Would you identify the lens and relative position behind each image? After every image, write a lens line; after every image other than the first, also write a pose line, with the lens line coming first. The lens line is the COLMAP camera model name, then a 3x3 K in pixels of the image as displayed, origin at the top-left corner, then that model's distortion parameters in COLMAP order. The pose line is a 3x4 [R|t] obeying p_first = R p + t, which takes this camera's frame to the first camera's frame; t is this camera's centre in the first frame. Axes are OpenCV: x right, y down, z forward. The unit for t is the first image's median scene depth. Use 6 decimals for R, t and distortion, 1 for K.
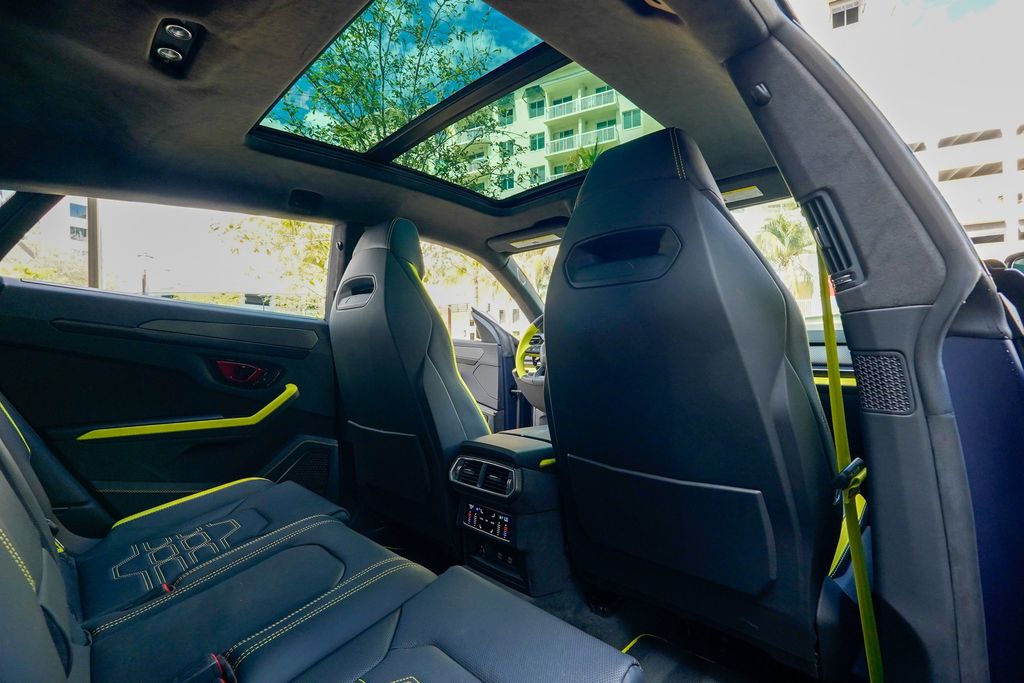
lens RADIAL K [[472.4, 0, 508.9], [0, 472.4, 346.6], [0, 0, 1]] dist [-0.018039, 0.010024]
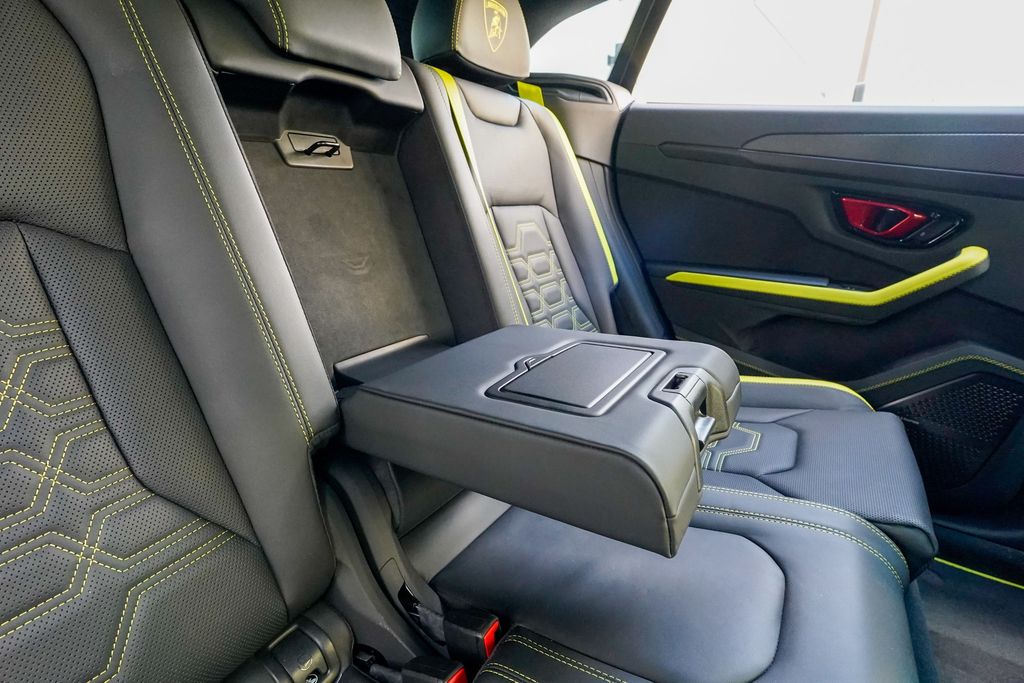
lens RADIAL K [[472.4, 0, 508.9], [0, 472.4, 346.6], [0, 0, 1]] dist [-0.018039, 0.010024]
pose [[0.213294, 0.306796, -0.927568, -0.052186], [-0.008512, 0.949963, 0.312246, 0.027588], [0.976951, -0.058704, 0.205233, 0.407908]]
